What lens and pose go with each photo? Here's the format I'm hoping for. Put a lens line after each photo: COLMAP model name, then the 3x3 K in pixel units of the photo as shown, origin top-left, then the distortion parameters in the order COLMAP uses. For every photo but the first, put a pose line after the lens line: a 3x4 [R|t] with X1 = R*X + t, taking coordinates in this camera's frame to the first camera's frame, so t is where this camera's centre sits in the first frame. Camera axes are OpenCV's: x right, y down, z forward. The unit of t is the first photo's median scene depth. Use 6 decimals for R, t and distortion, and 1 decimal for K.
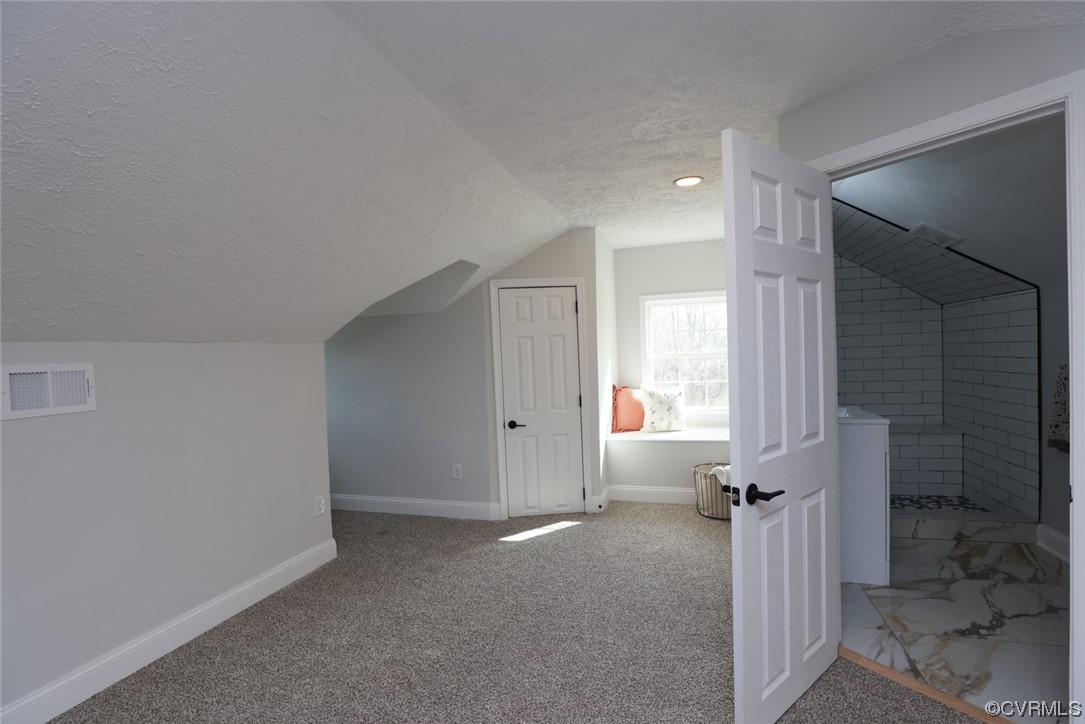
lens RADIAL K [[497.5, 0, 545.5], [0, 497.5, 365.6], [0, 0, 1]] dist [-0.030714, 0.003148]
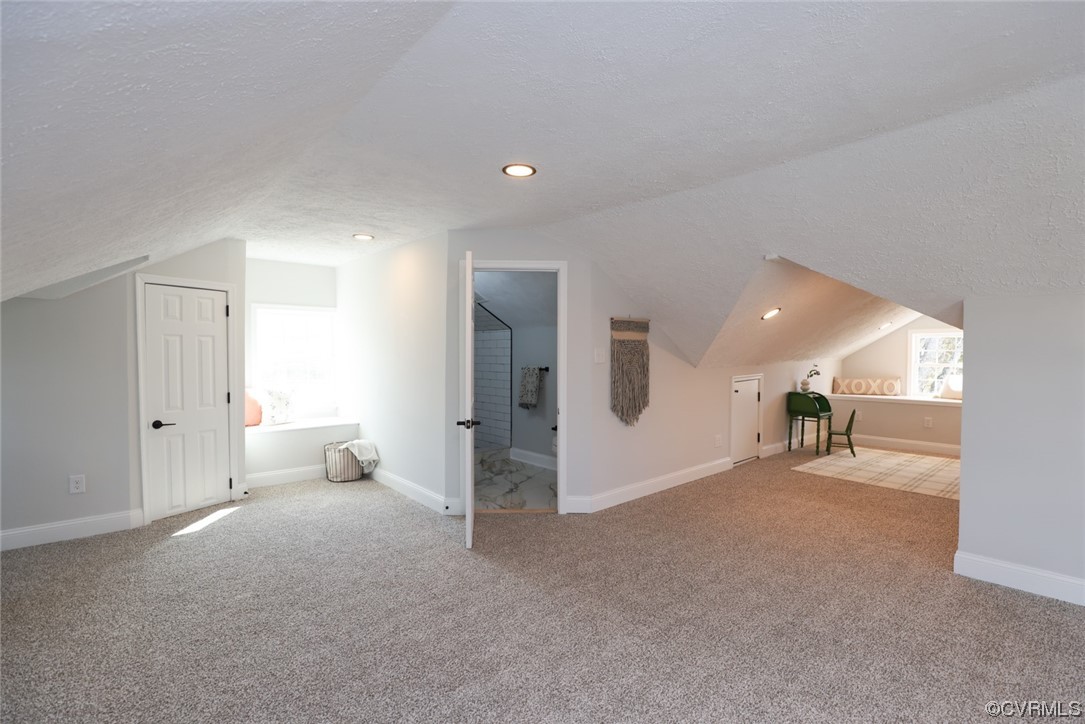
lens RADIAL K [[499.1, 0, 543.0], [0, 499.1, 367.4], [0, 0, 1]] dist [-0.000480, 0.001586]
pose [[0.534627, 0.014127, 0.844970, -0.493883], [-0.000839, 0.999869, -0.016186, 0.022509], [-0.845088, 0.007945, 0.534568, -0.162546]]
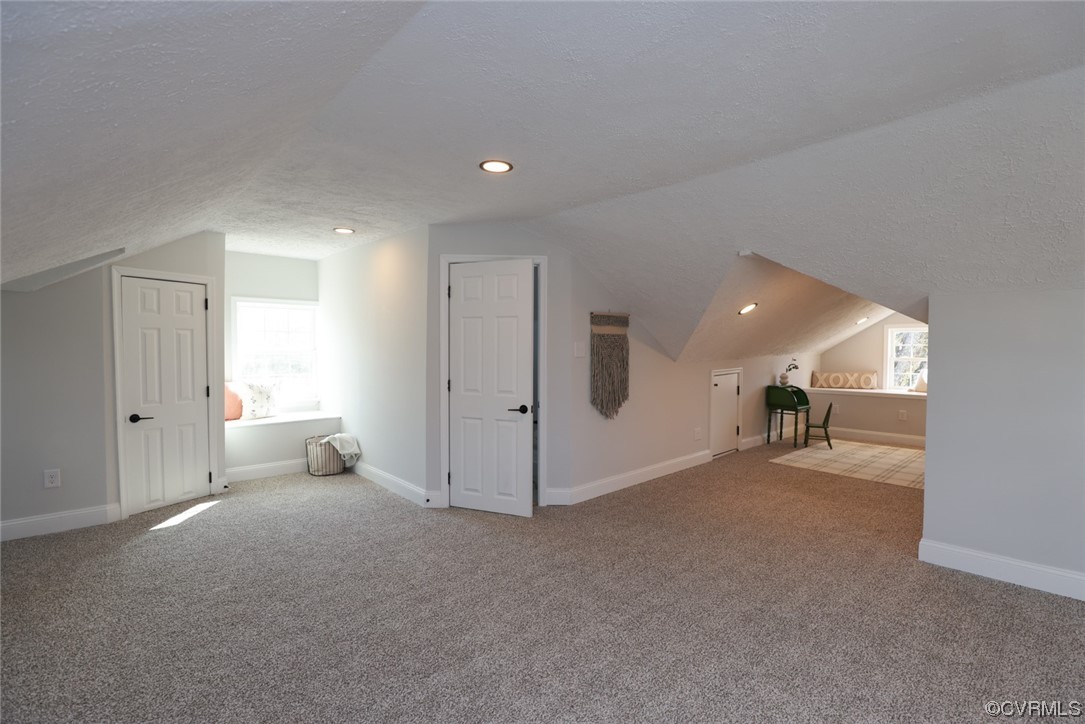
lens RADIAL K [[499.7, 0, 541.3], [0, 499.7, 363.8], [0, 0, 1]] dist [-0.002469, 0.002907]
pose [[0.515958, 0.010618, 0.856548, -0.495495], [-0.001048, 0.999930, -0.011764, 0.023674], [-0.856613, 0.005172, 0.515934, -0.180759]]
